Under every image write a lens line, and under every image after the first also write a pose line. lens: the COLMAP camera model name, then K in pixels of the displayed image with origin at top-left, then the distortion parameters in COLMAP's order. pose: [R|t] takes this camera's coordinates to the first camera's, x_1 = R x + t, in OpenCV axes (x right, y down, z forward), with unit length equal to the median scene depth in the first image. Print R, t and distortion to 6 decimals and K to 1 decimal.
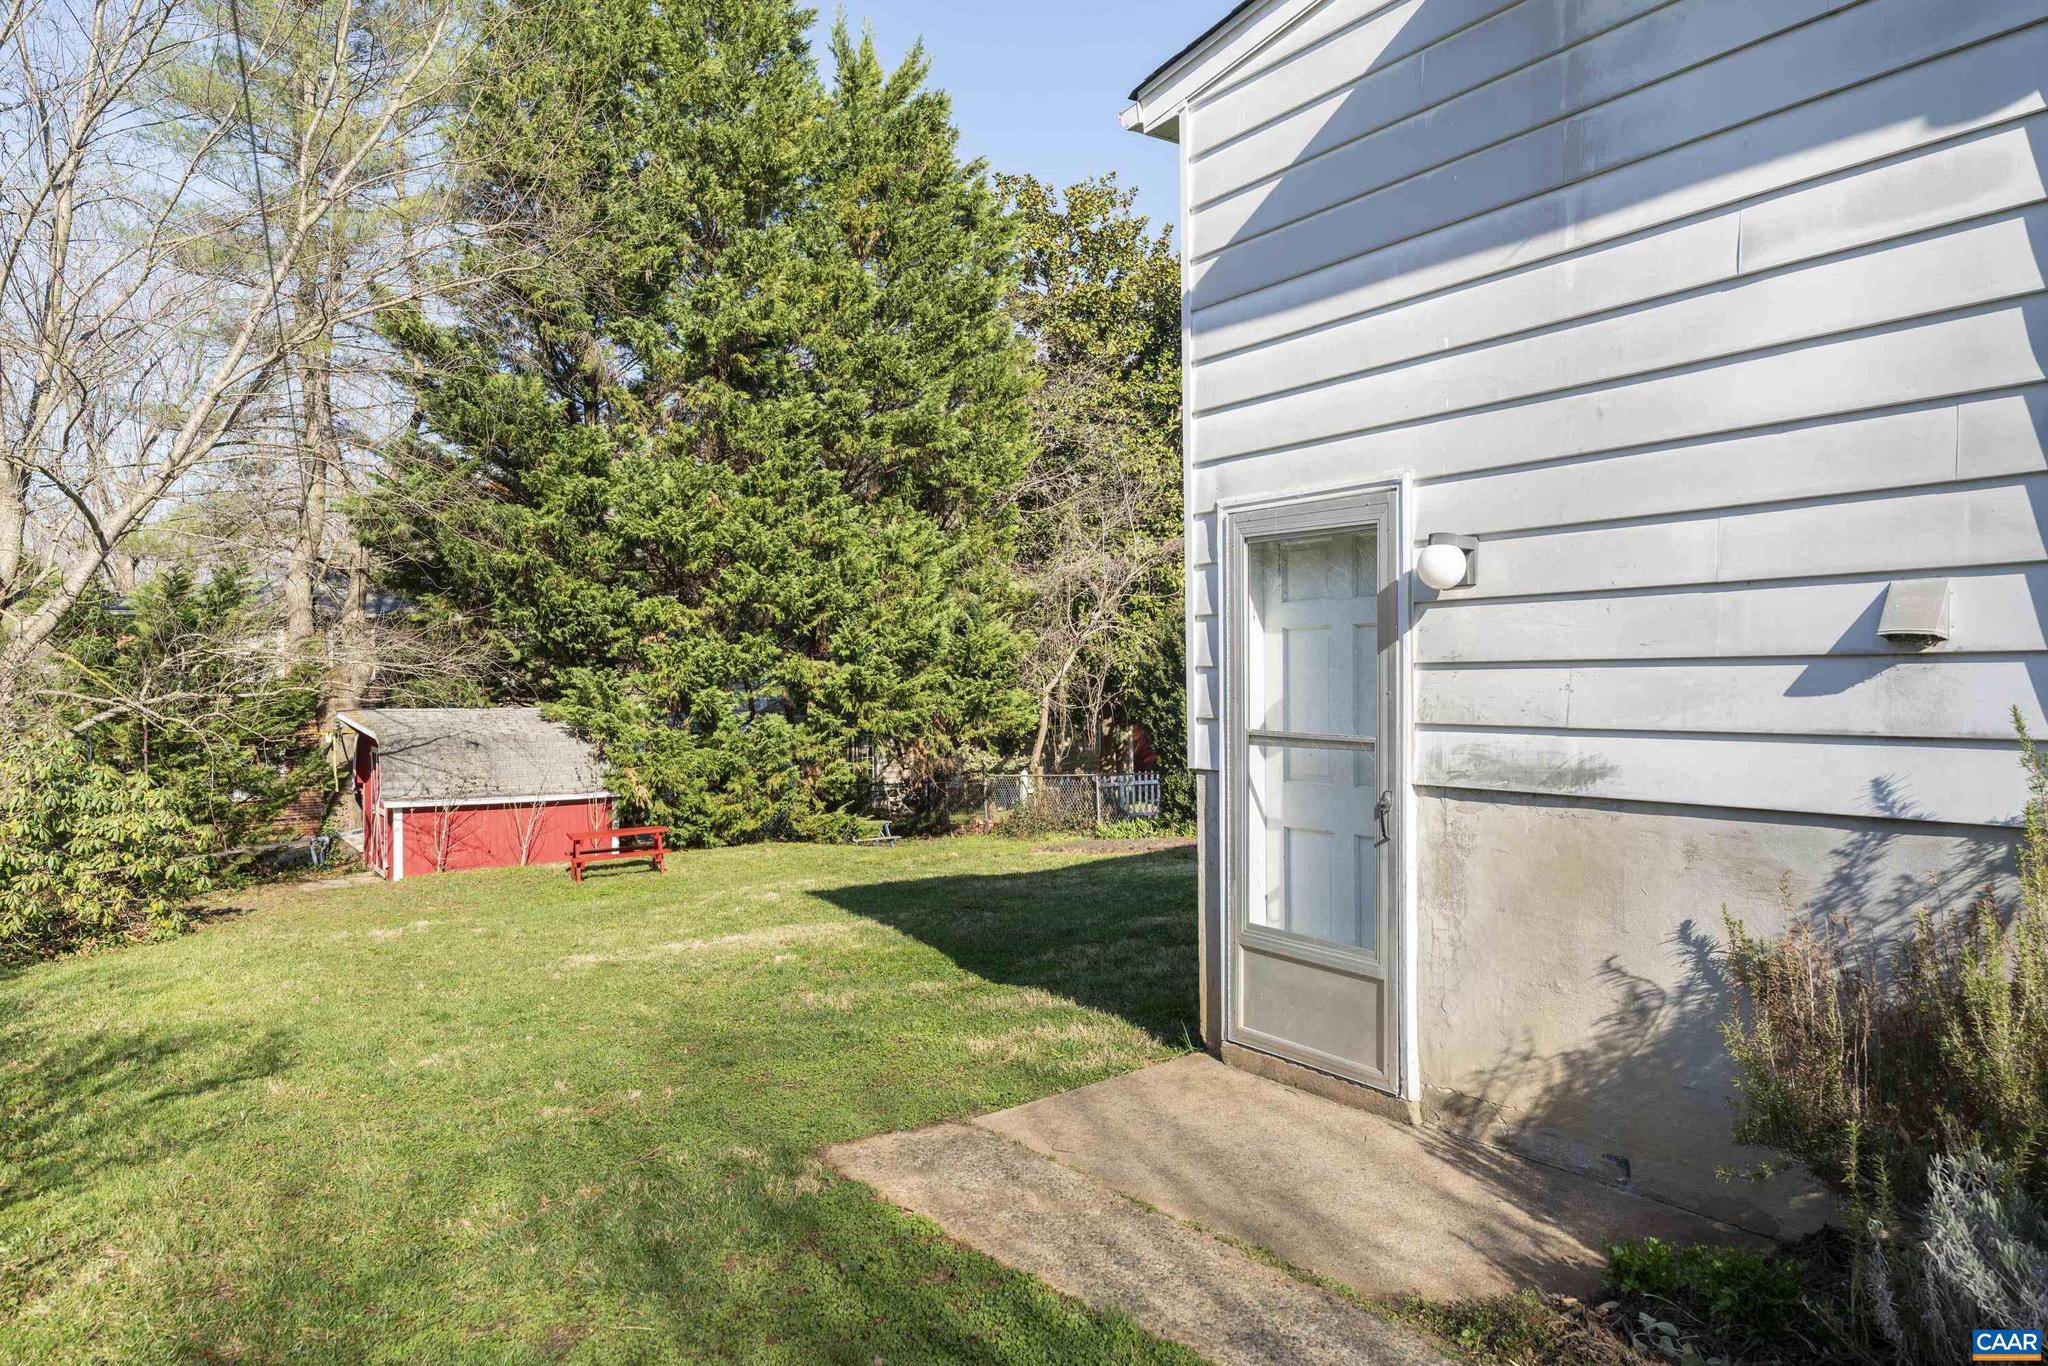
lens RADIAL K [[1333.2, 0, 1021.7], [0, 1333.2, 679.6], [0, 0, 1]] dist [0.005205, -0.002527]
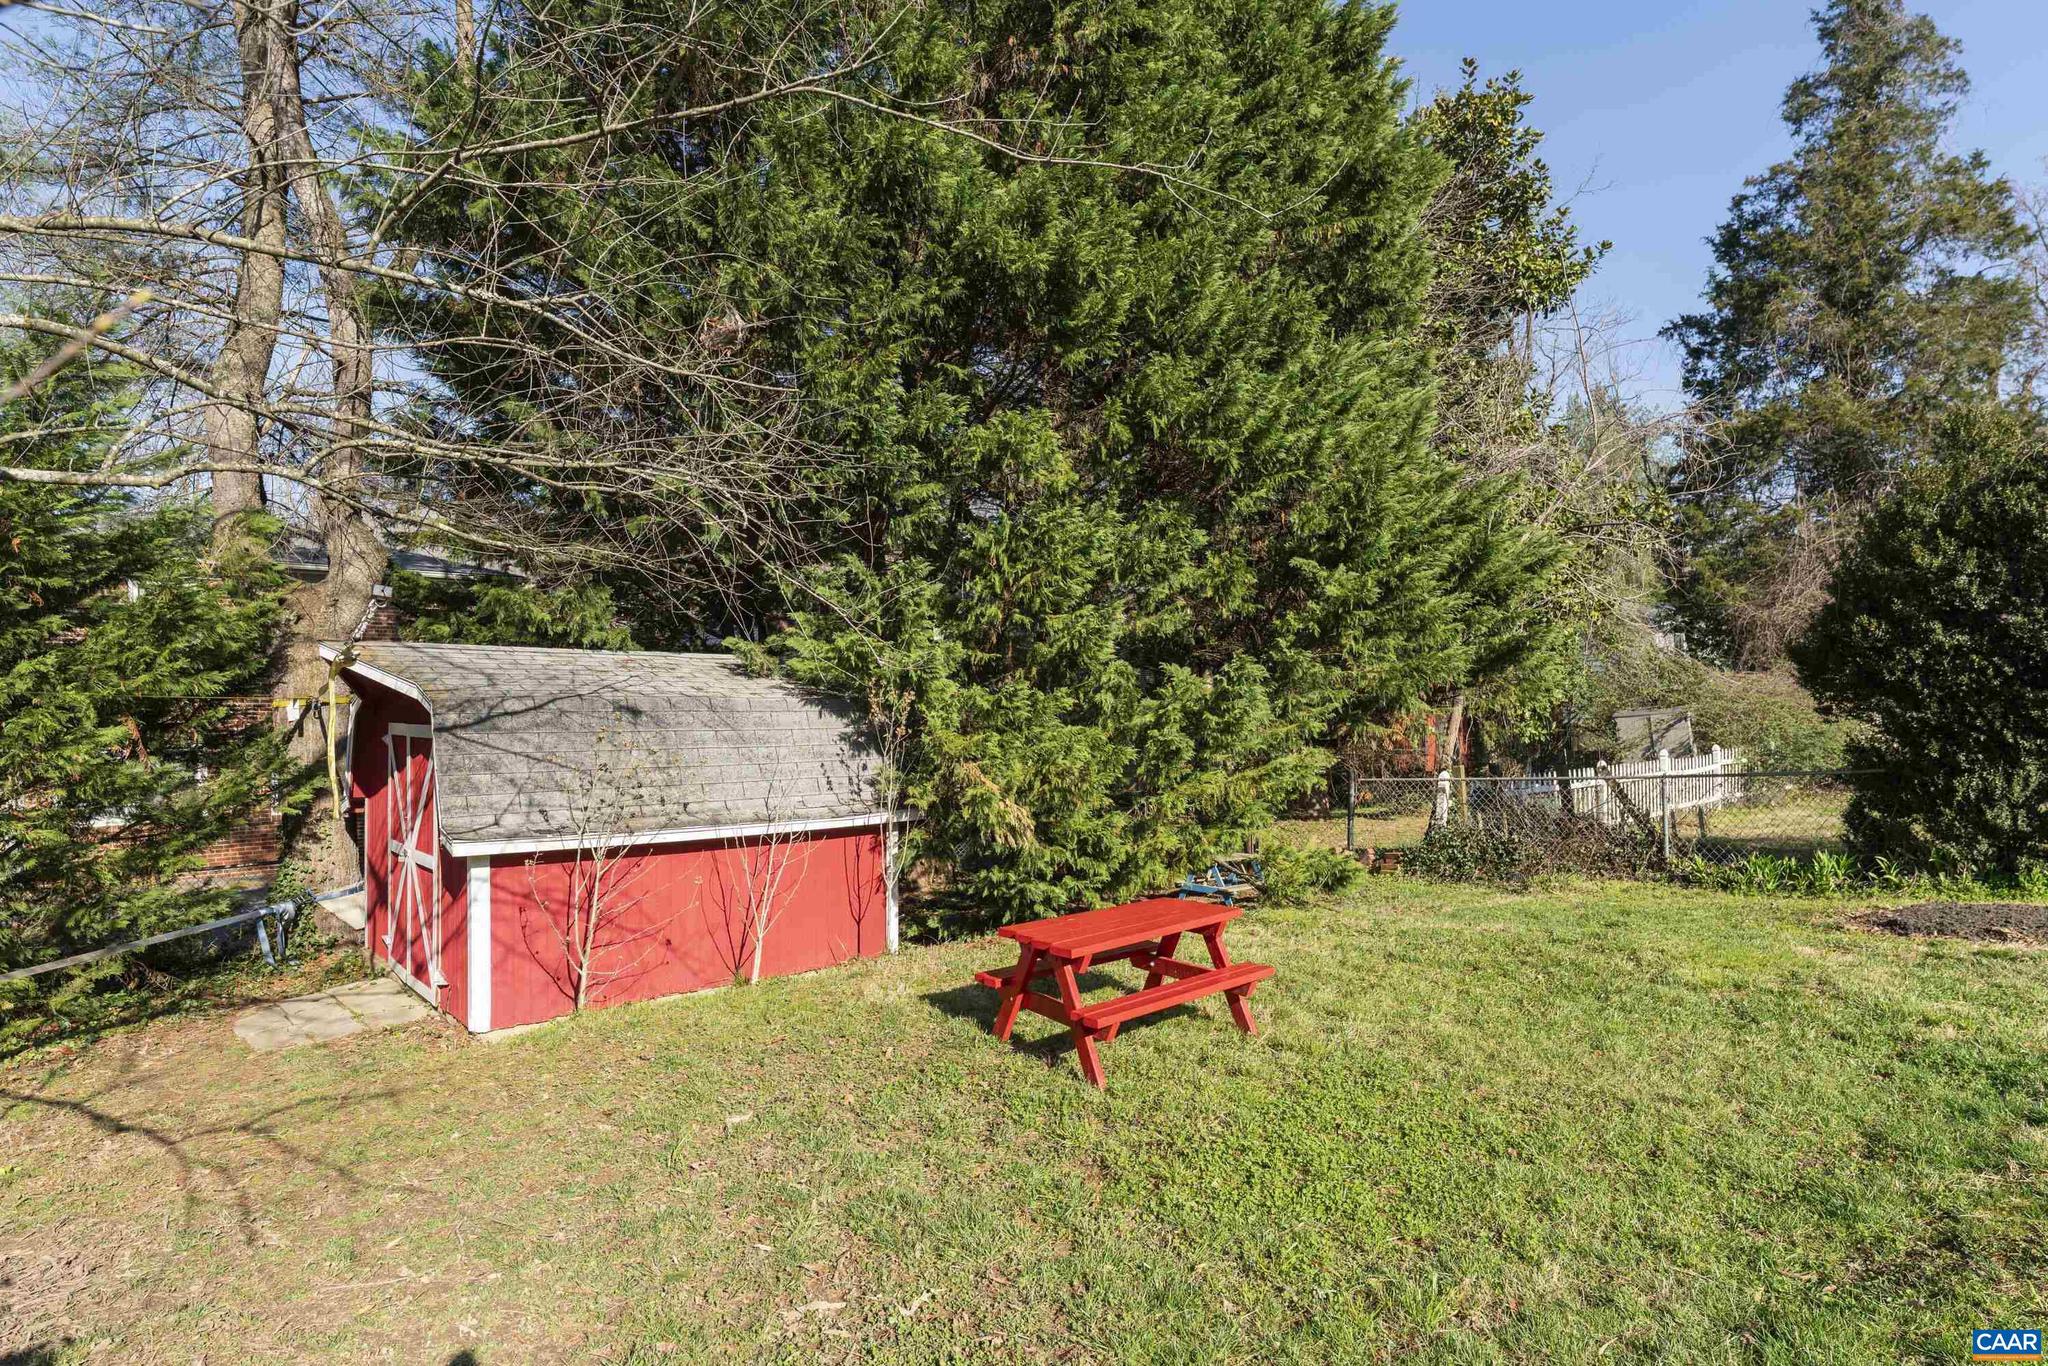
lens RADIAL K [[1137.8, 0, 1021.8], [0, 1137.8, 703.4], [0, 0, 1]] dist [-0.003296, -0.001927]
pose [[0.993562, 0.000747, 0.113287, -0.312503], [-0.000416, 0.999996, -0.002945, 0.045409], [-0.113289, 0.002879, 0.993558, 0.574590]]
